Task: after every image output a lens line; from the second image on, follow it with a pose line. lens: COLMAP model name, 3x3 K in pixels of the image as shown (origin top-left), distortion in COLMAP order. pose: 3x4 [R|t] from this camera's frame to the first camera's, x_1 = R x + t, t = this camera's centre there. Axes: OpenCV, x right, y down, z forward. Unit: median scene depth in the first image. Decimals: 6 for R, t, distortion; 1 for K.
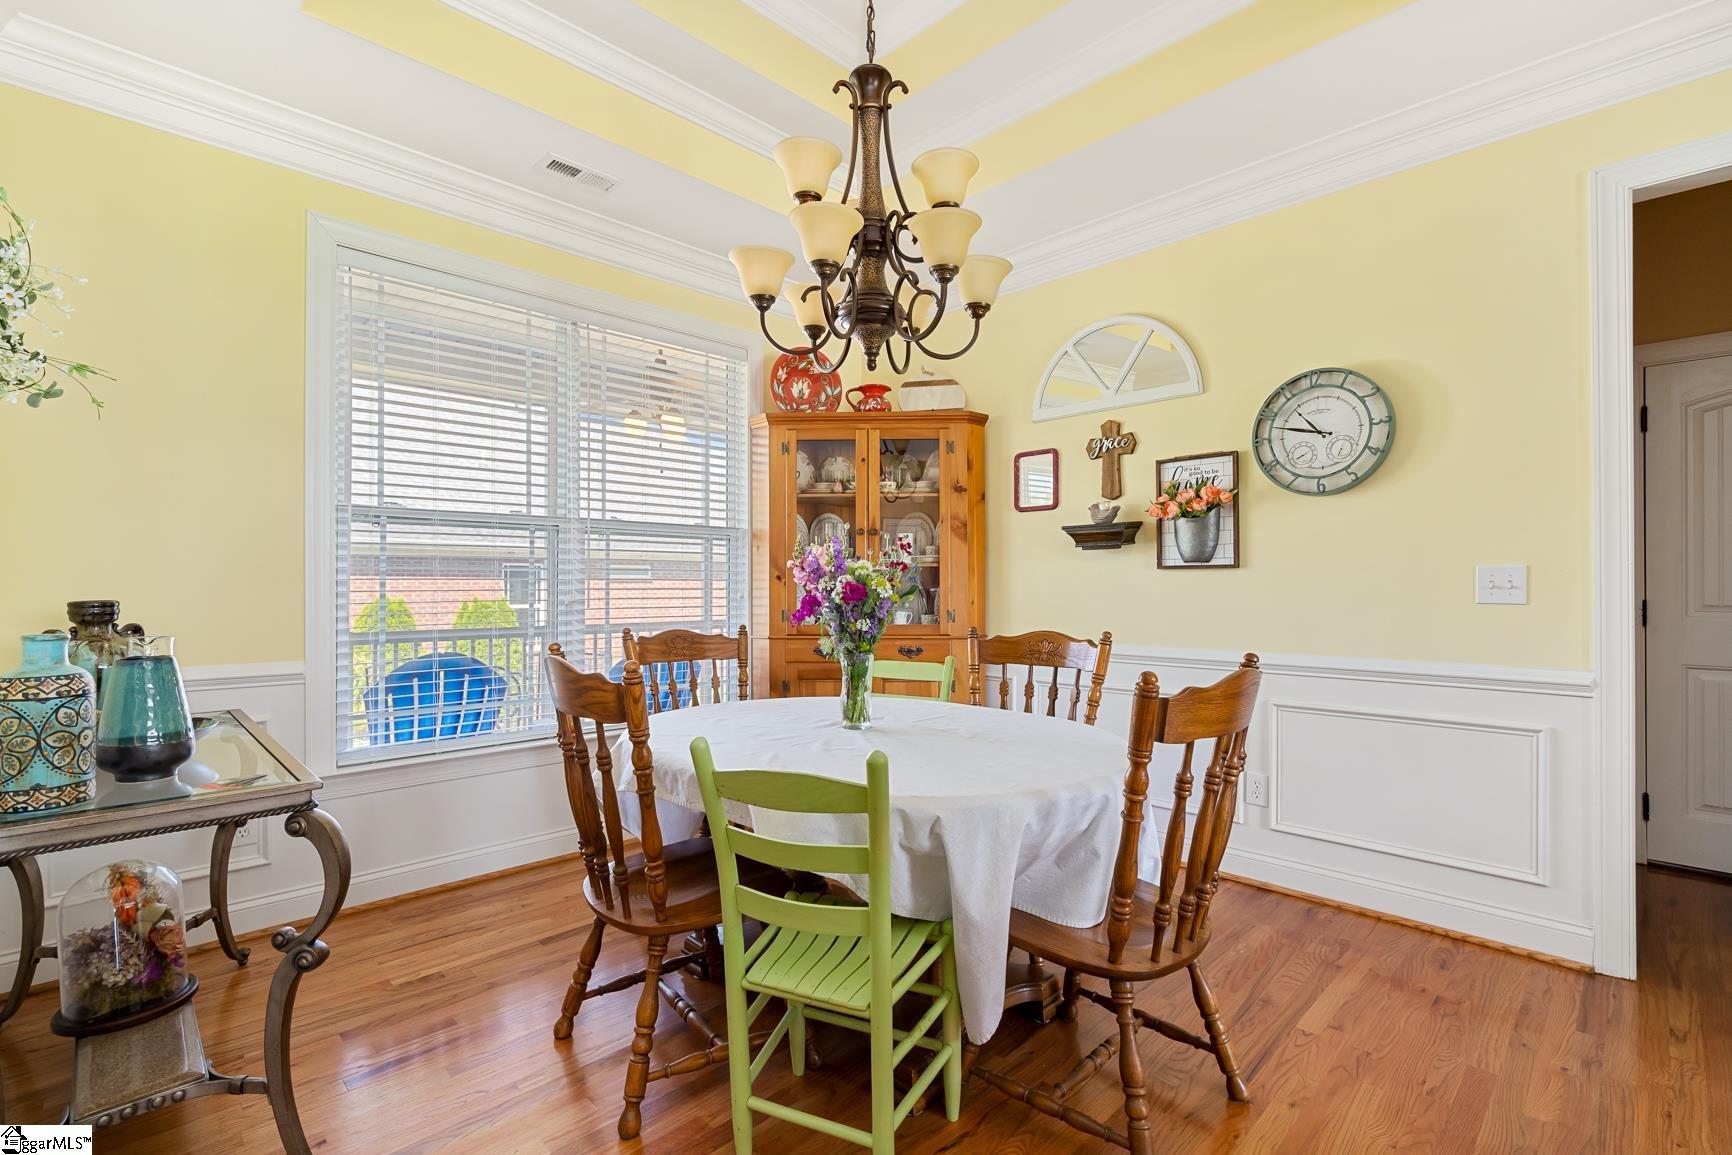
lens RADIAL K [[795.0, 0, 866.1], [0, 795.0, 582.3], [0, 0, 1]] dist [-0.000498, -0.000037]
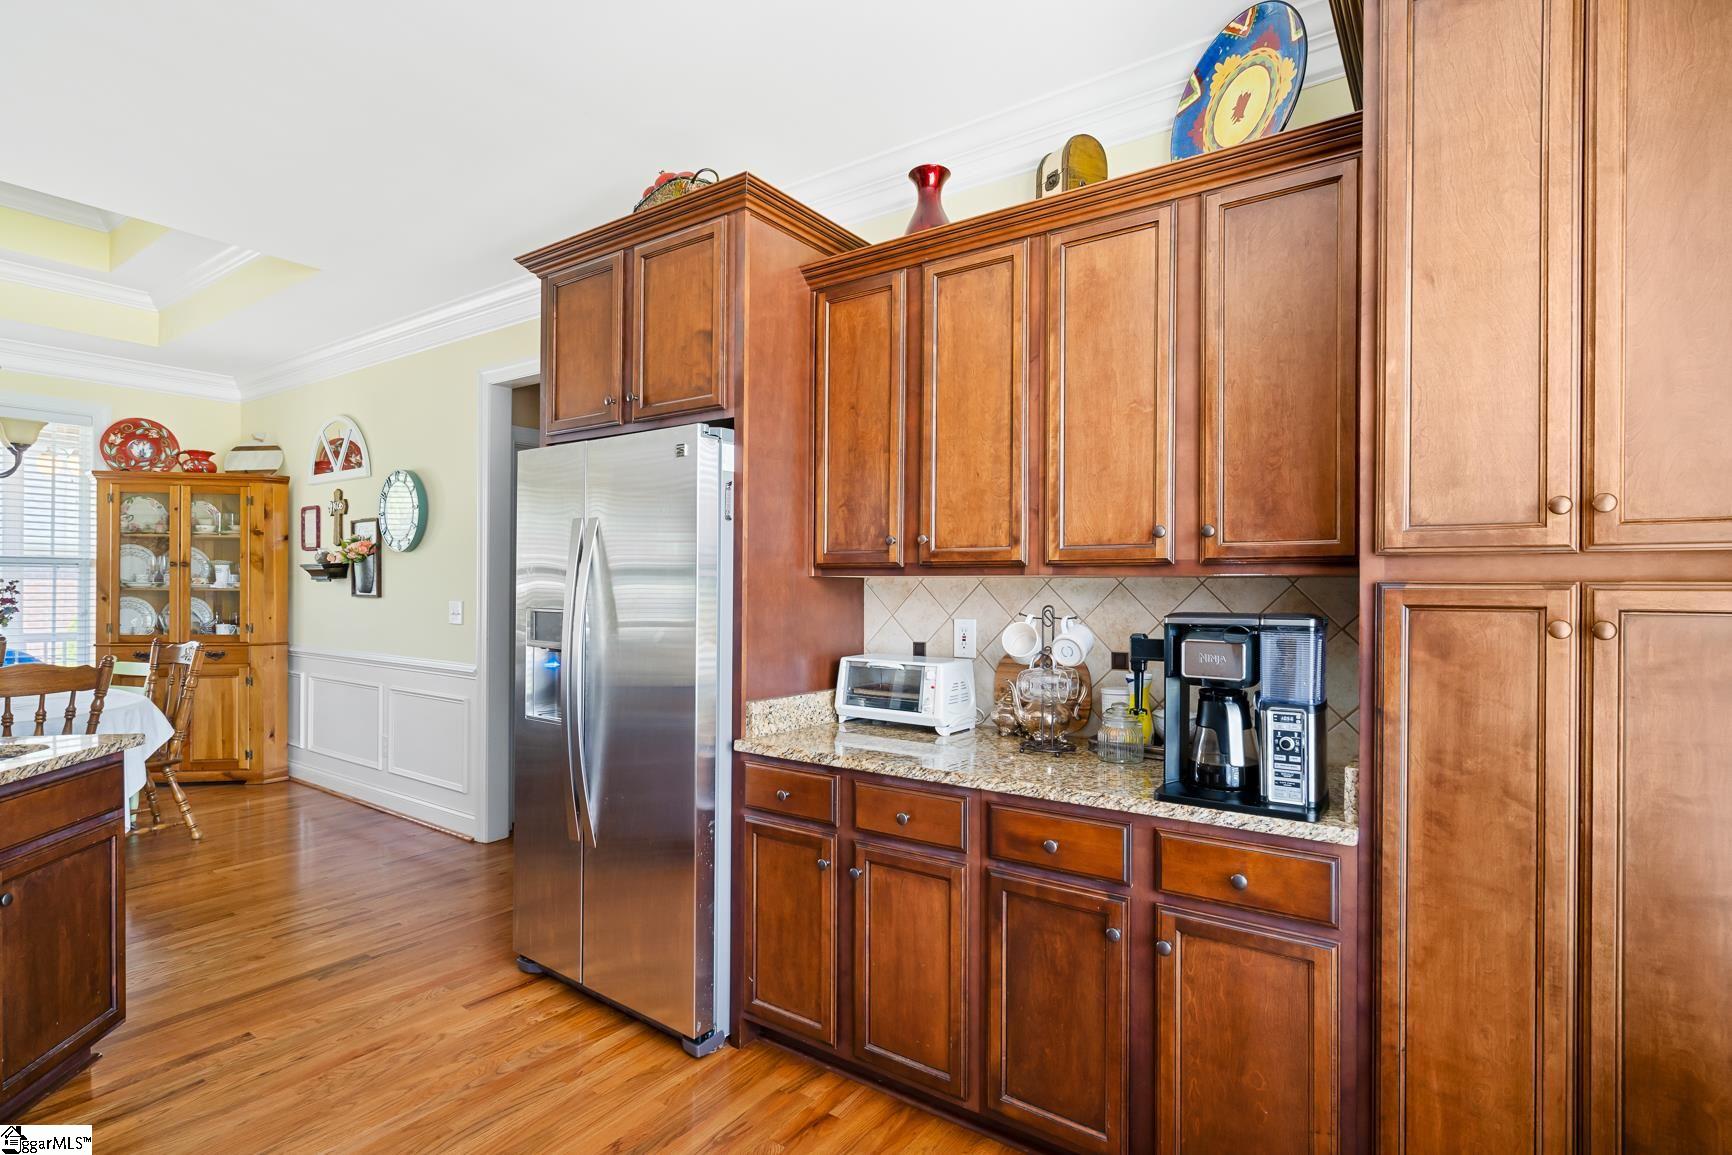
lens RADIAL K [[852.8, 0, 865.2], [0, 852.8, 580.9], [0, 0, 1]] dist [-0.000318, 0.000042]
pose [[0.984333, 0.006070, 0.176216, 0.864234], [-0.006565, 0.999976, 0.002224, -0.046393], [-0.176199, -0.003346, 0.984349, -0.578368]]
